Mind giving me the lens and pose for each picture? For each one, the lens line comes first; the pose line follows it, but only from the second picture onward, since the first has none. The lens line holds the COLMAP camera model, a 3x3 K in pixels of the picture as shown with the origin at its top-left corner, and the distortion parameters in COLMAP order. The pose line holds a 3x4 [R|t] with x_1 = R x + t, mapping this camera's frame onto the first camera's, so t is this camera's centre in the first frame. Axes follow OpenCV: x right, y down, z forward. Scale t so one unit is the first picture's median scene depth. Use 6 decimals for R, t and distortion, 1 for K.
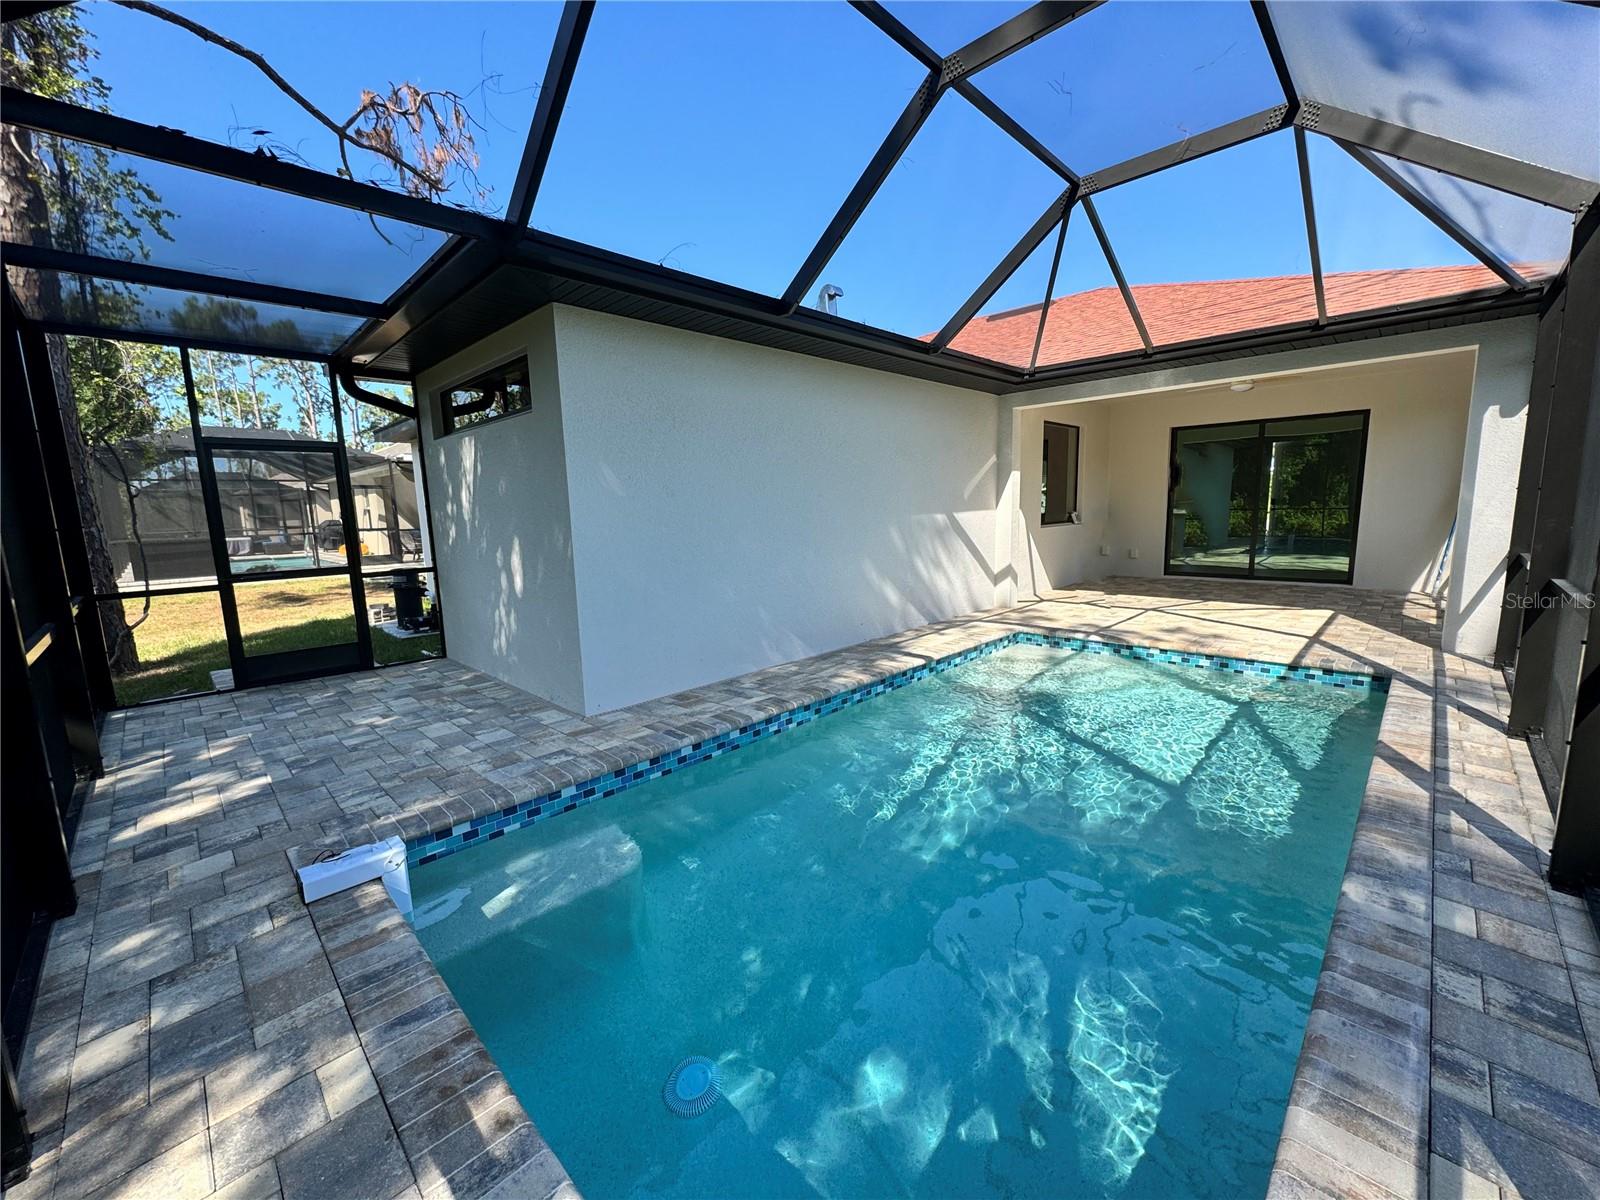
lens RADIAL K [[635.3, 0, 795.8], [0, 635.3, 603.2], [0, 0, 1]] dist [-0.001906, 0.000082]
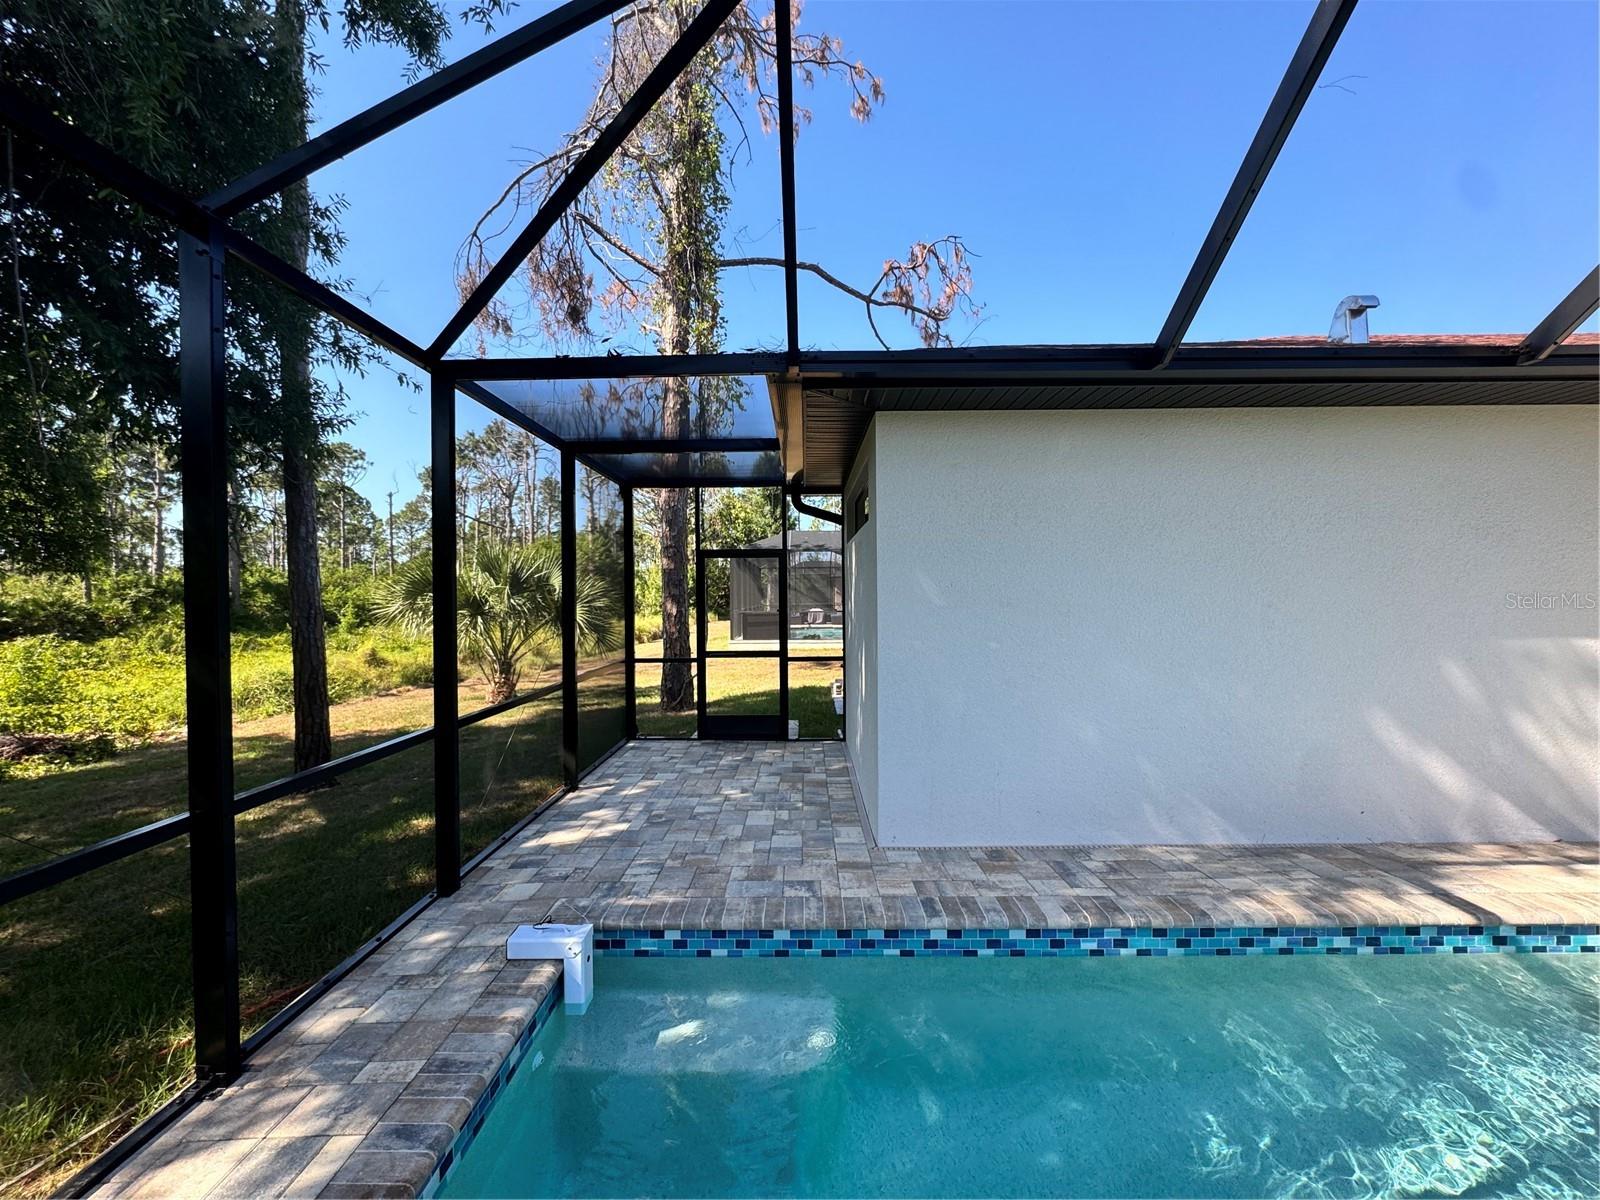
lens RADIAL K [[635.3, 0, 795.8], [0, 635.3, 603.2], [0, 0, 1]] dist [-0.001906, 0.000082]
pose [[0.700396, 0.030155, -0.713117, 0.231153], [-0.118827, 0.990090, -0.074840, -0.085670], [0.703794, 0.137155, 0.697038, 0.251143]]
